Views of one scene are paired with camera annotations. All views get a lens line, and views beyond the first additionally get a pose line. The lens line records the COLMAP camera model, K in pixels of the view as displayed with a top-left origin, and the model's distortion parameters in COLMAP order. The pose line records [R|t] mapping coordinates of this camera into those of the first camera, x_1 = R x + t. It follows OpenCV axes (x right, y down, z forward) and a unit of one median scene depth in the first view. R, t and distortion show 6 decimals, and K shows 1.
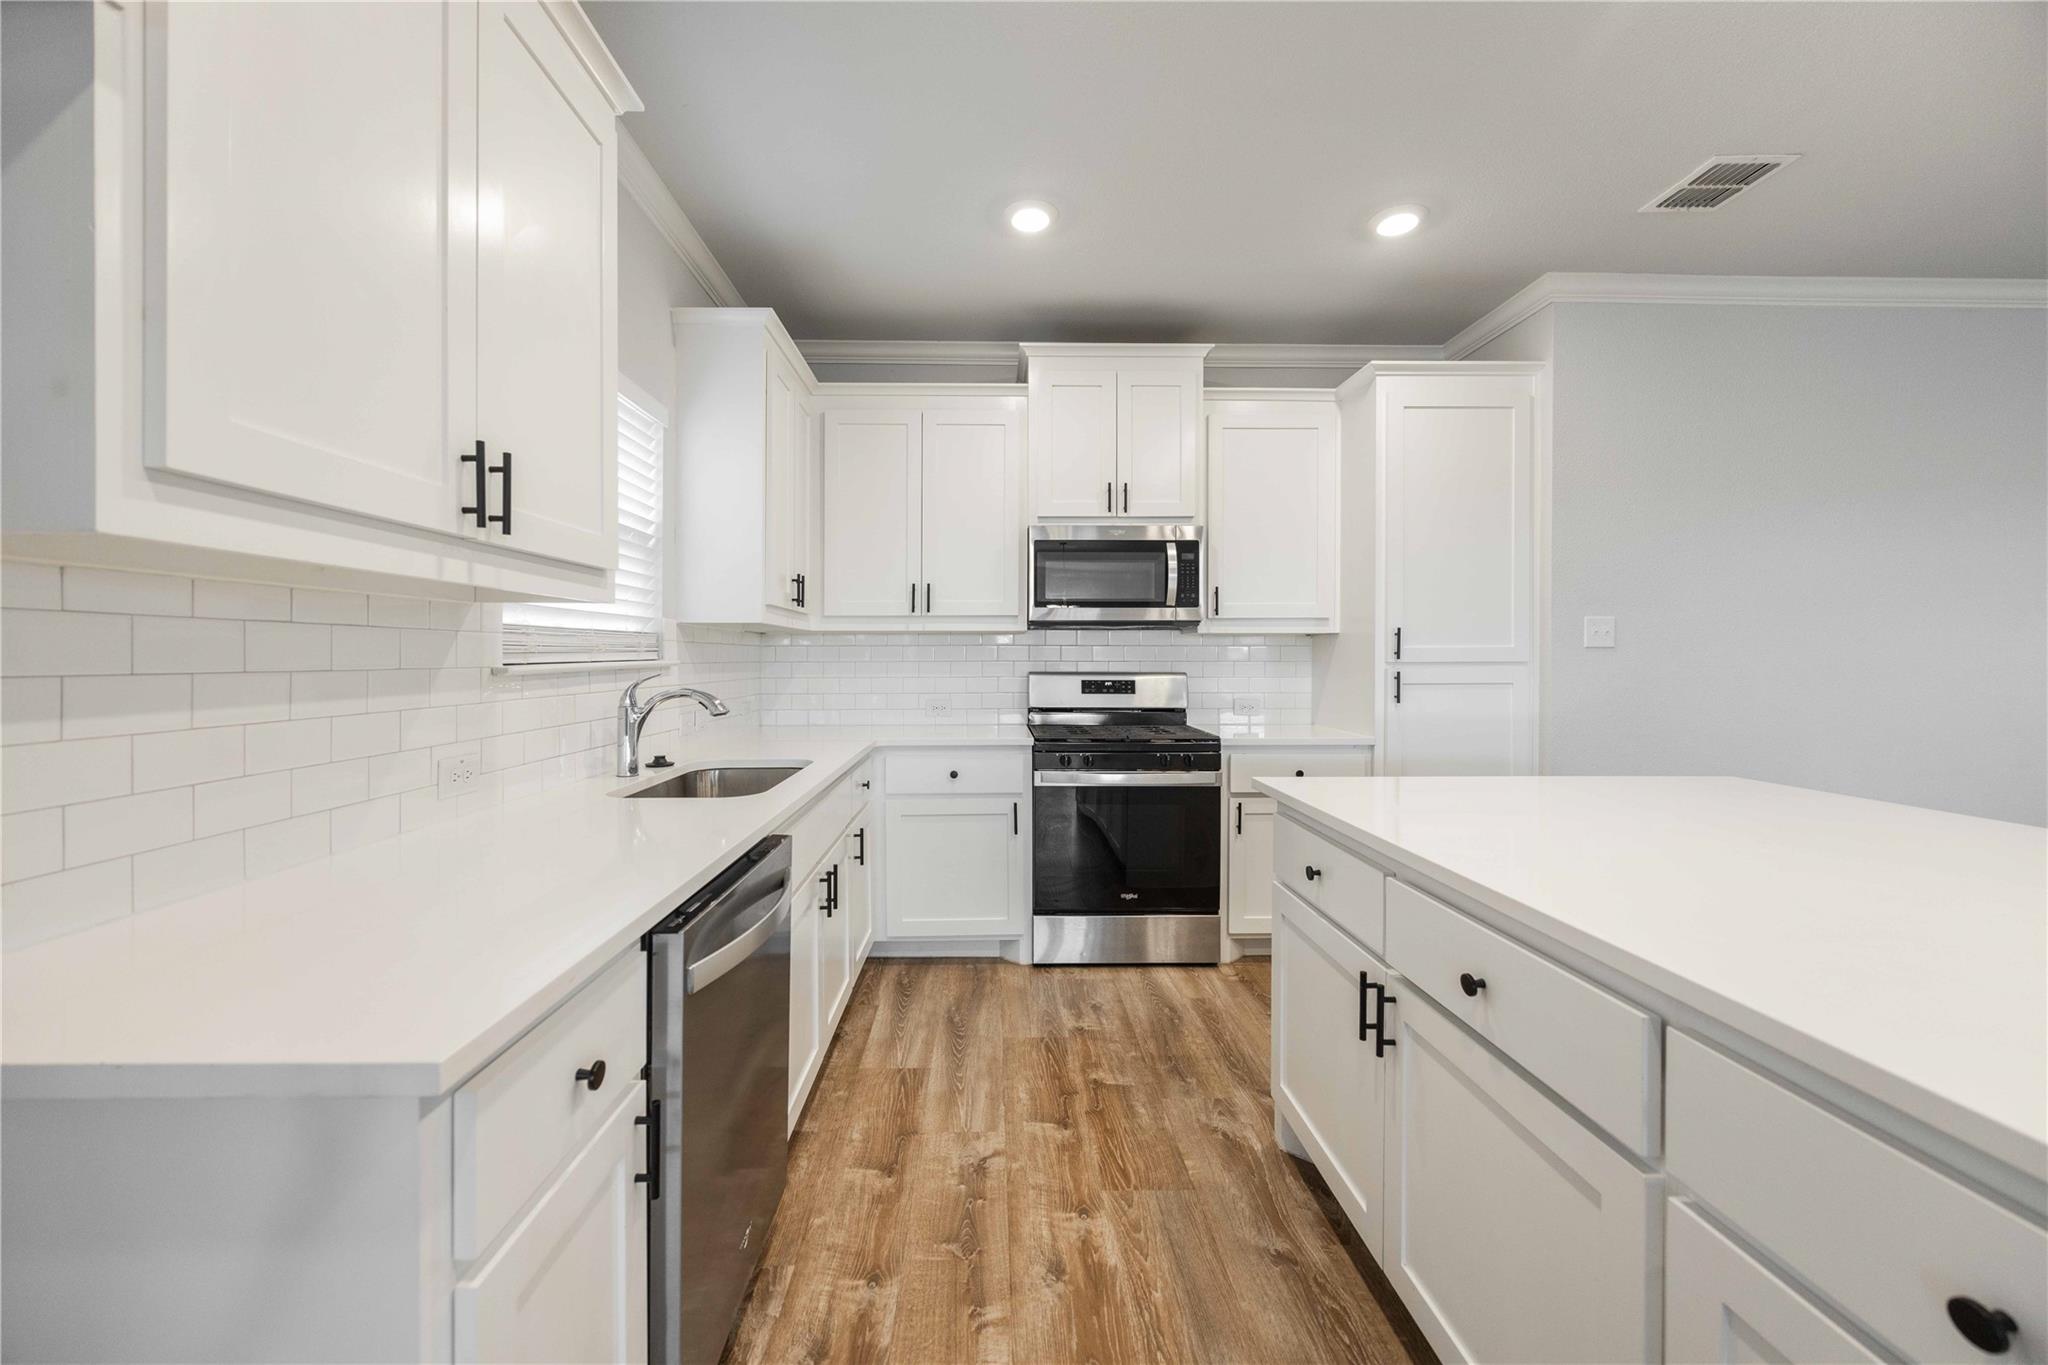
lens RADIAL K [[805.8, 0, 1023.6], [0, 805.8, 651.5], [0, 0, 1]] dist [0.001153, -0.000173]
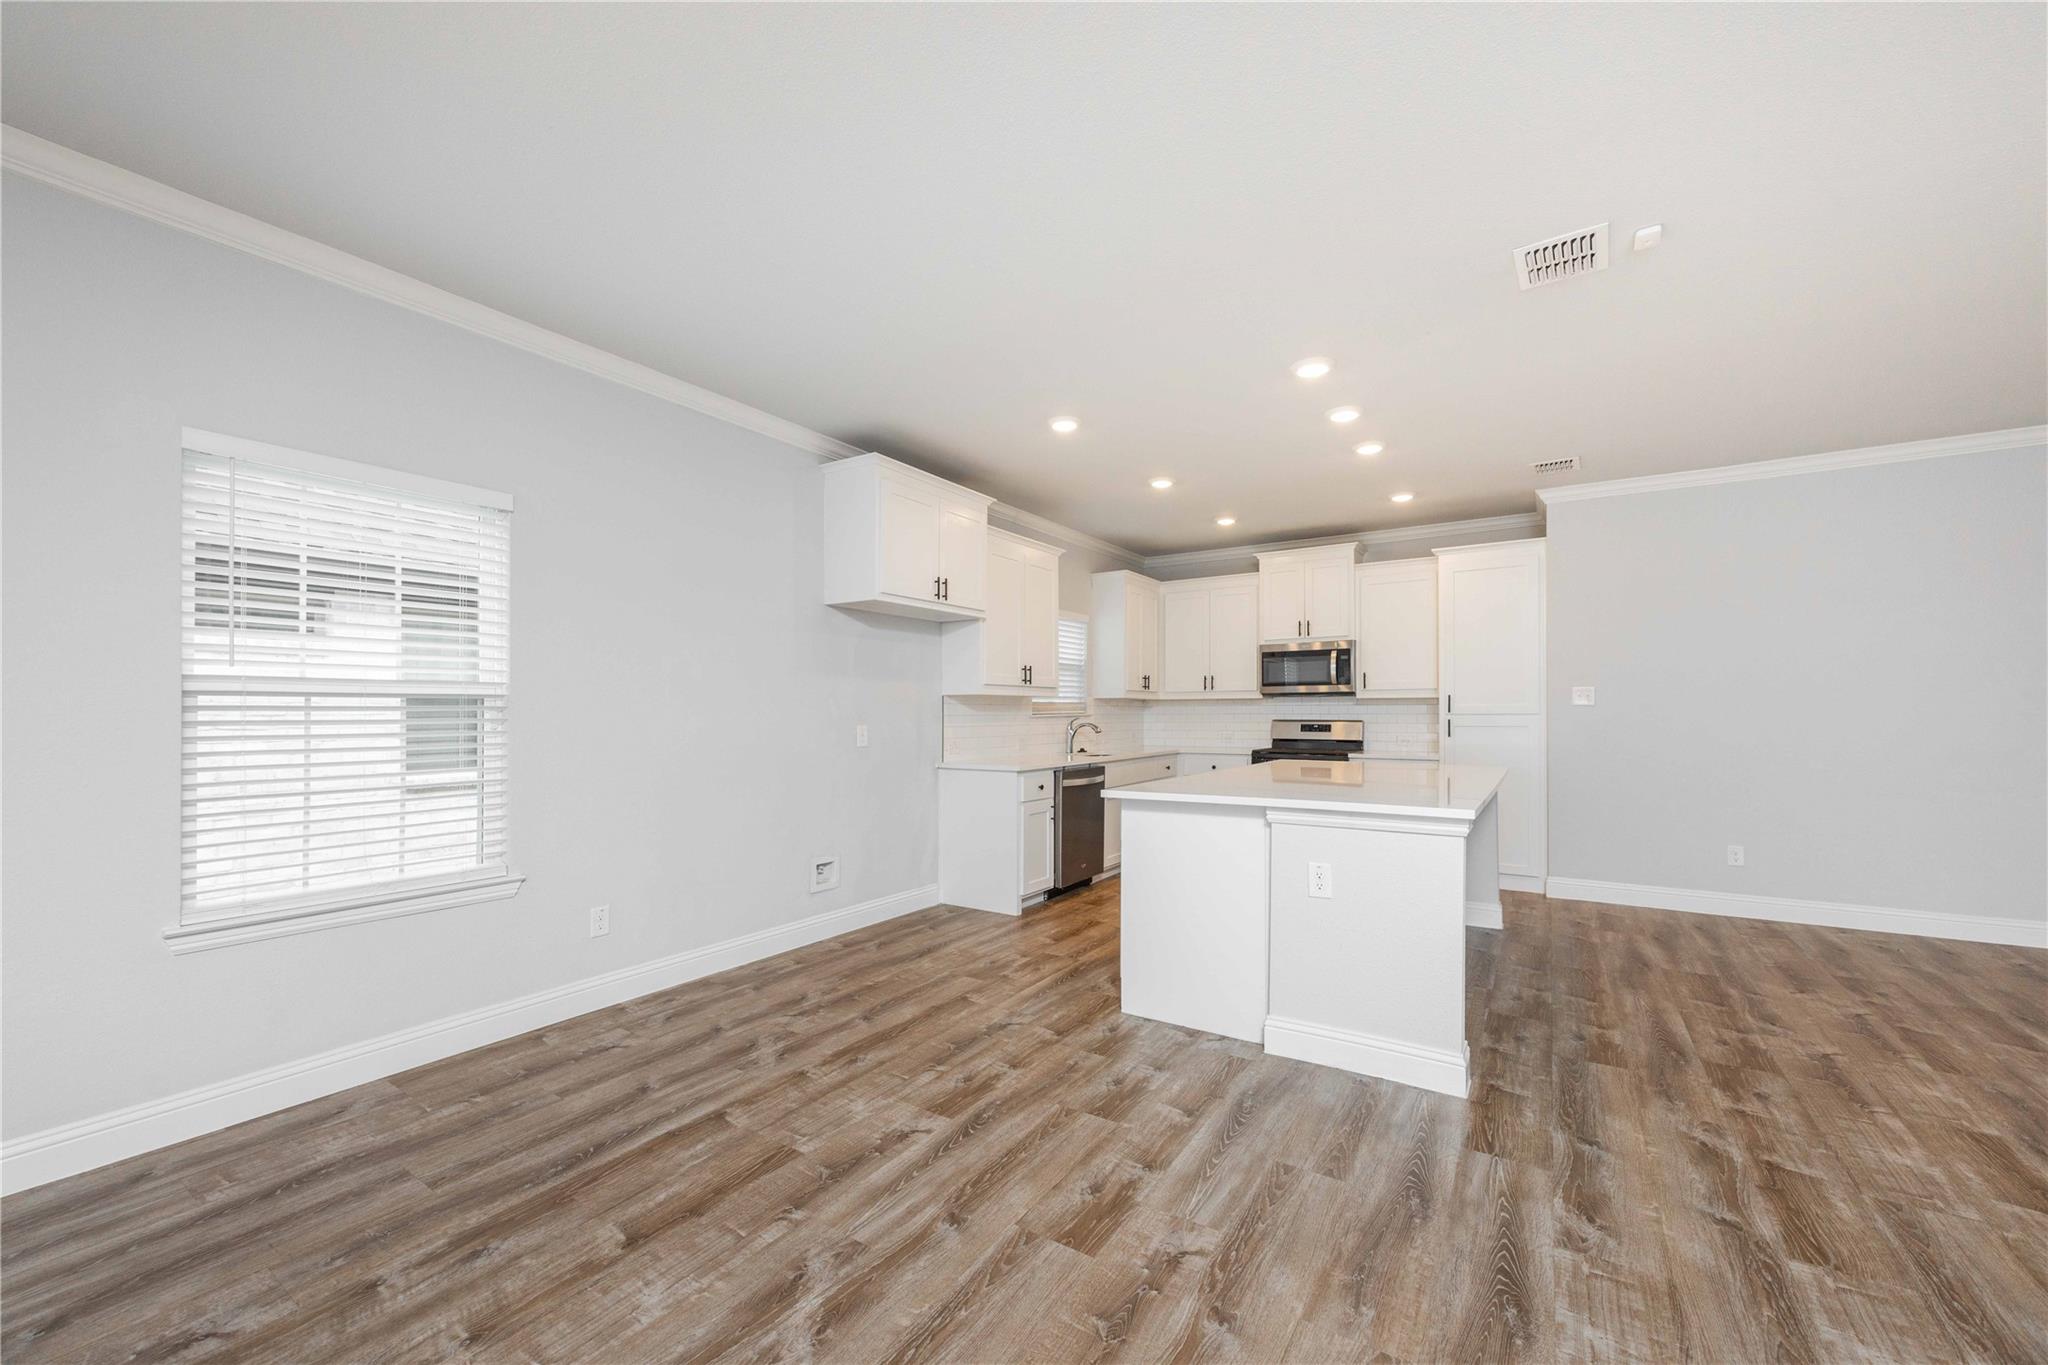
lens RADIAL K [[825.8, 0, 1017.5], [0, 825.8, 696.7], [0, 0, 1]] dist [0.000182, 0.000006]
pose [[0.813309, -0.013081, -0.581685, 0.699157], [0.006301, 0.999887, -0.013675, -0.005931], [0.581798, 0.007457, 0.813299, -0.983938]]
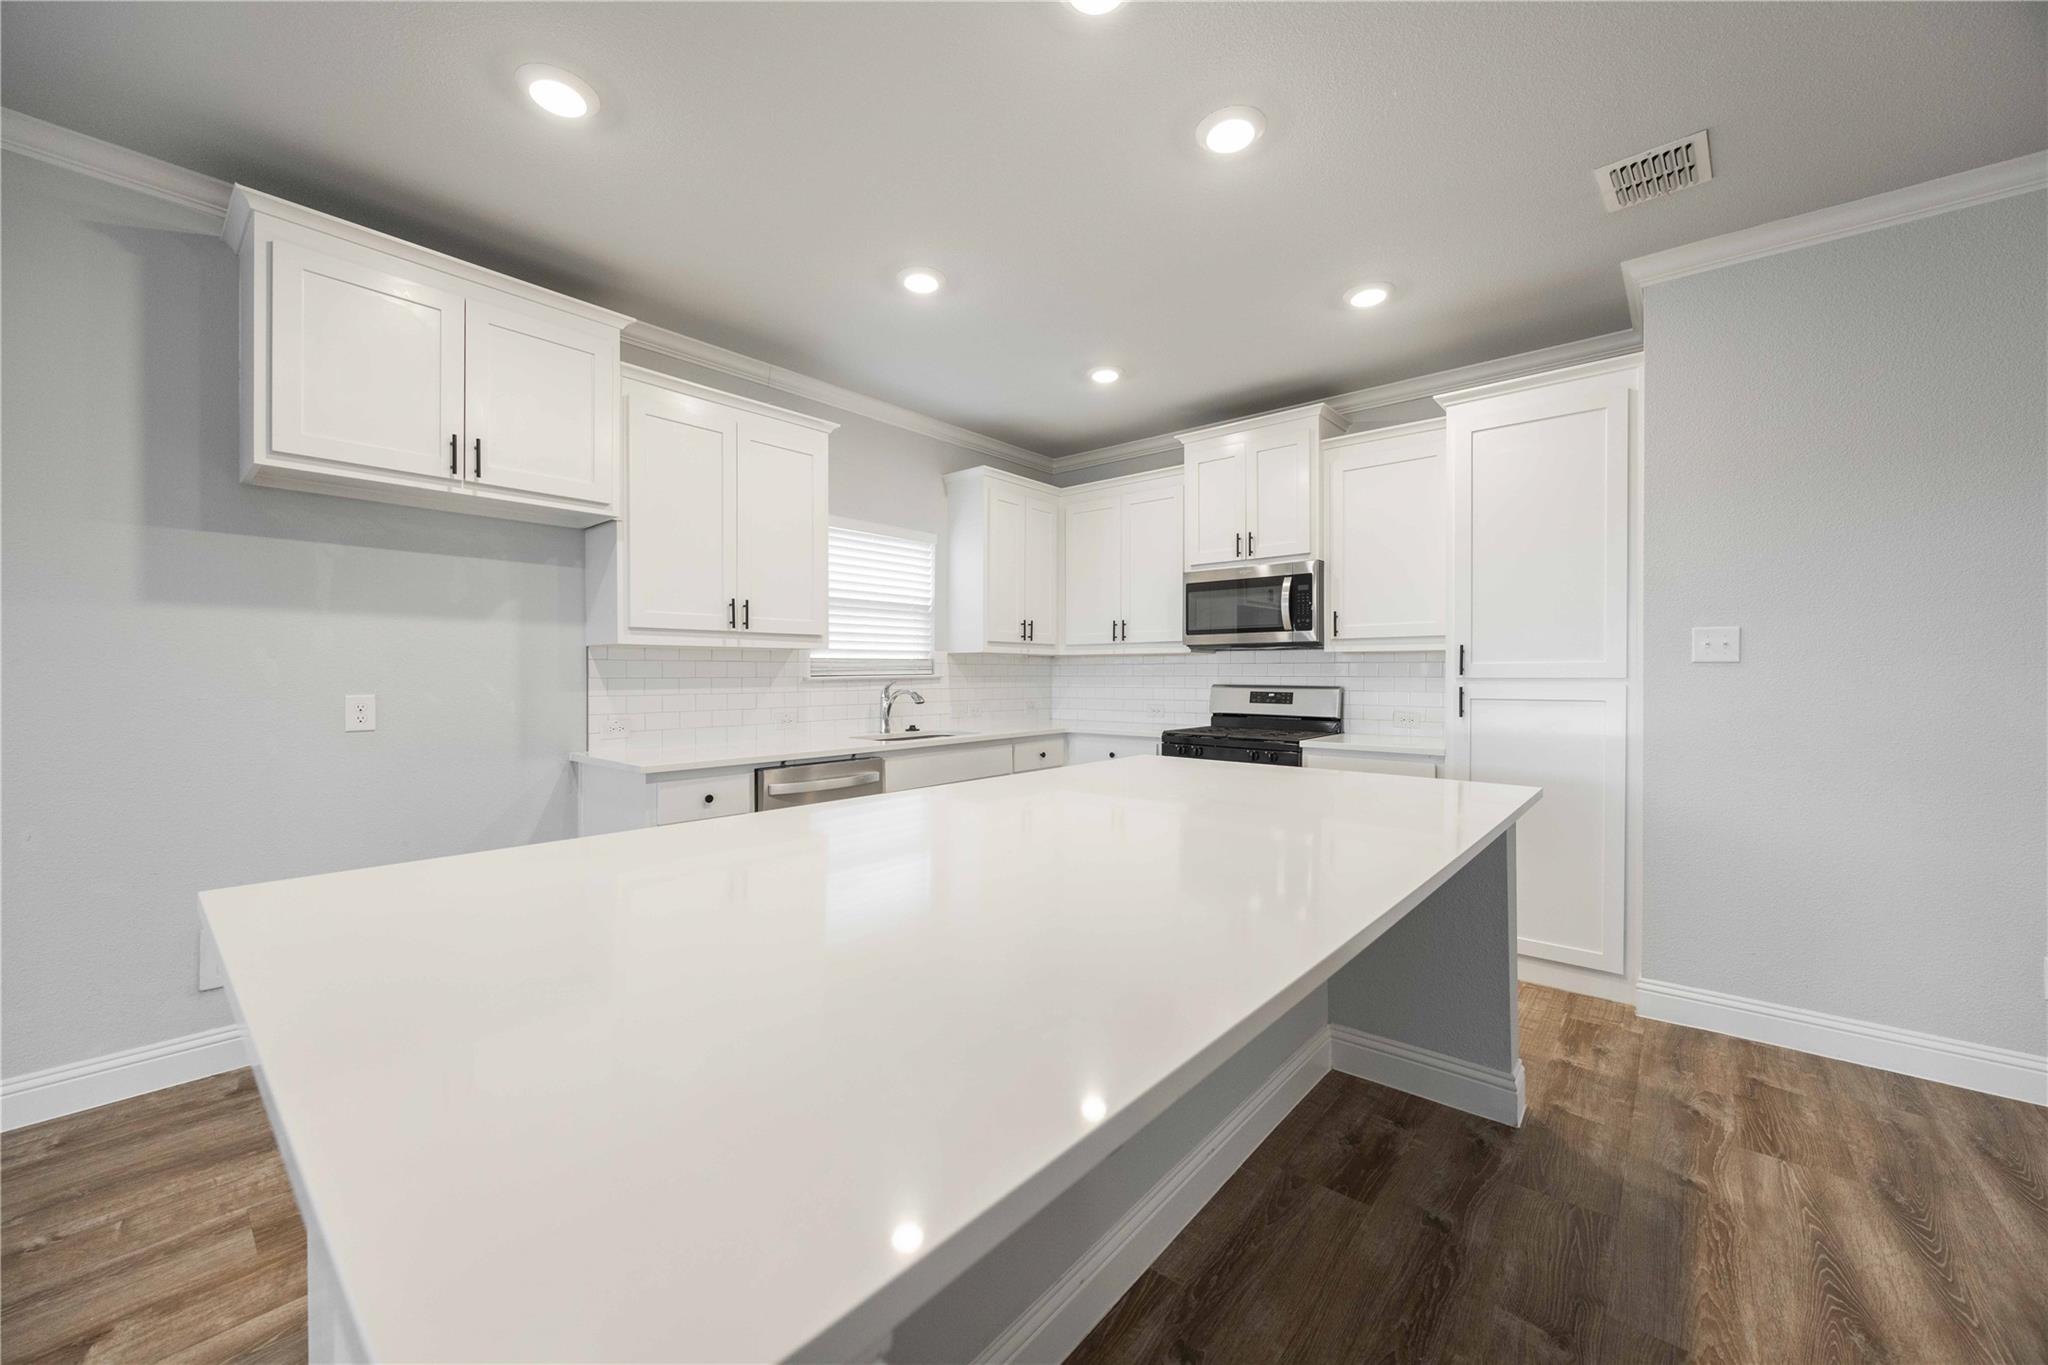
lens RADIAL K [[805.8, 0, 1008.8], [0, 805.8, 666.8], [0, 0, 1]] dist [0.001153, -0.000173]
pose [[0.730406, -0.005091, -0.682994, 0.695886], [0.004447, 0.999986, -0.002698, -0.000668], [0.682999, -0.001066, 0.730419, -0.153988]]
